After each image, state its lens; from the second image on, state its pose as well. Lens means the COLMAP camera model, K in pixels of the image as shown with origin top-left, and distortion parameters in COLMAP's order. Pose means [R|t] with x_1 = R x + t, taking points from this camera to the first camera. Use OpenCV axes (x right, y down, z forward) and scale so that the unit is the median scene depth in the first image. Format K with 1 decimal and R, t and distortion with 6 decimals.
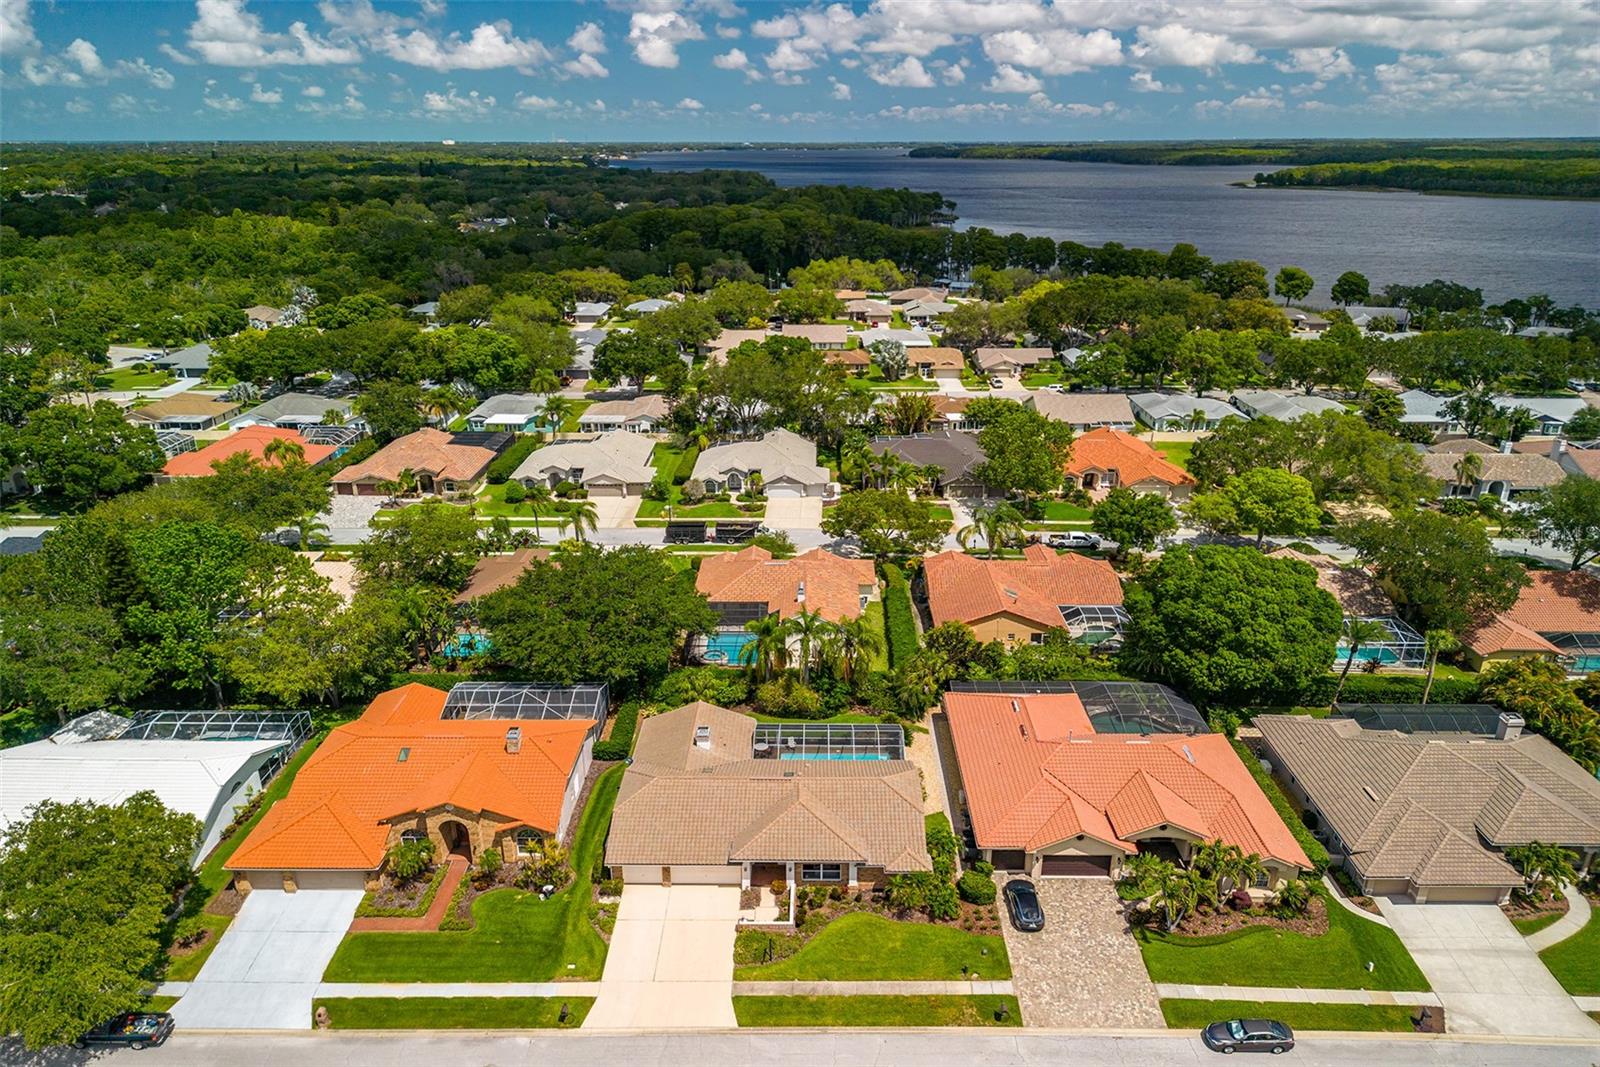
lens RADIAL K [[1156.8, 0, 806.8], [0, 1156.8, 531.4], [0, 0, 1]] dist [0.068892, -0.090003]
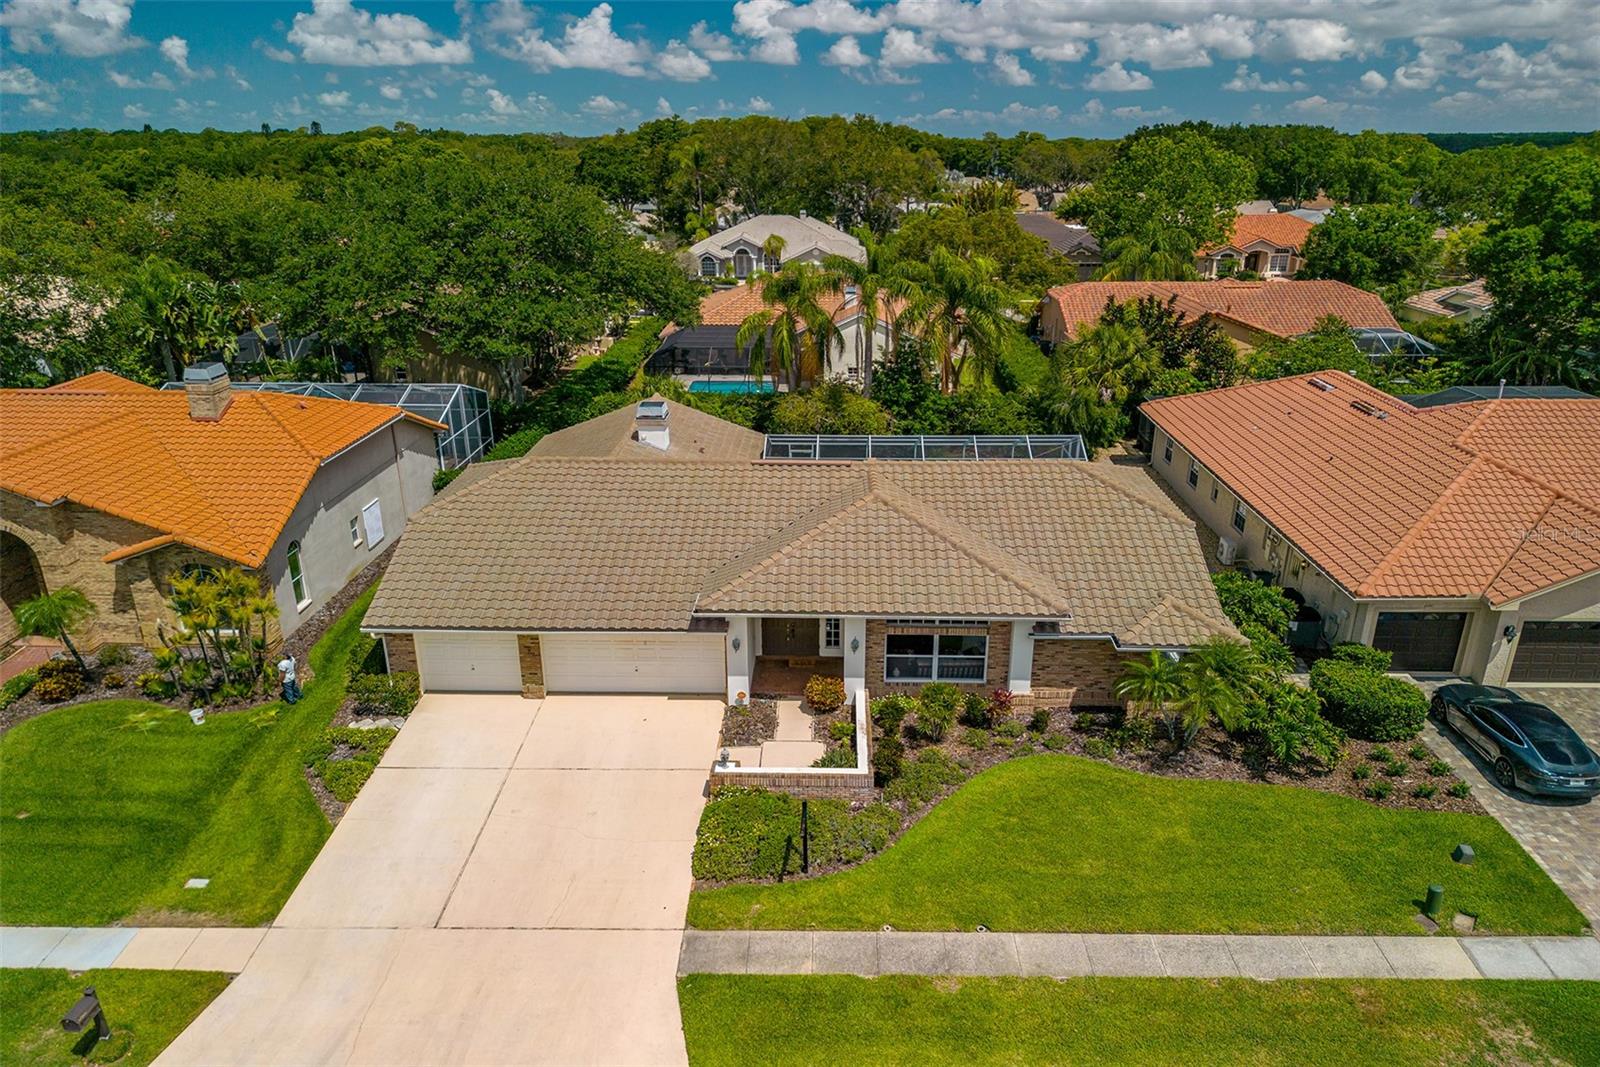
lens RADIAL K [[1156.8, 0, 806.8], [0, 1156.8, 531.4], [0, 0, 1]] dist [0.068892, -0.090003]
pose [[0.999798, 0.003345, -0.019817, -0.019205], [-0.003380, 0.999993, -0.001737, 0.216092], [0.019811, 0.001804, 0.999802, 0.531888]]
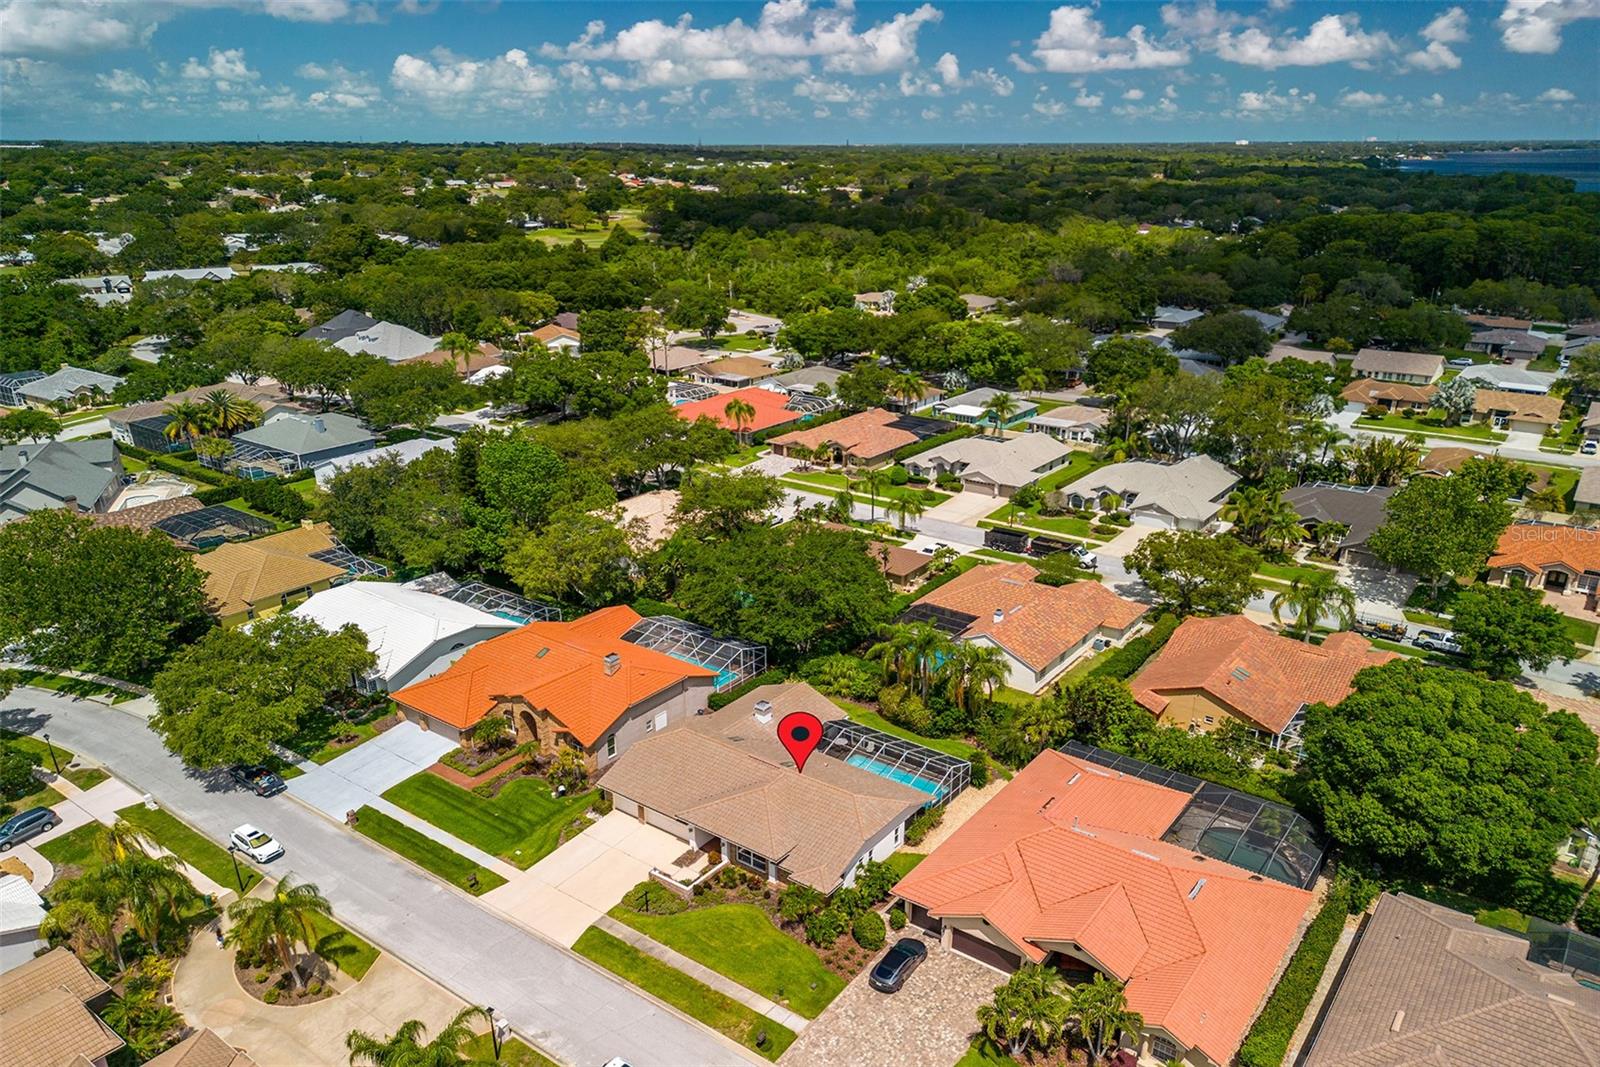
lens RADIAL K [[1156.8, 0, 806.8], [0, 1156.8, 531.4], [0, 0, 1]] dist [0.068892, -0.090003]
pose [[0.808091, 0.187957, -0.558266, 0.488013], [-0.188285, 0.980427, 0.057548, -0.048961], [0.558155, 0.058609, 0.827664, 0.142048]]
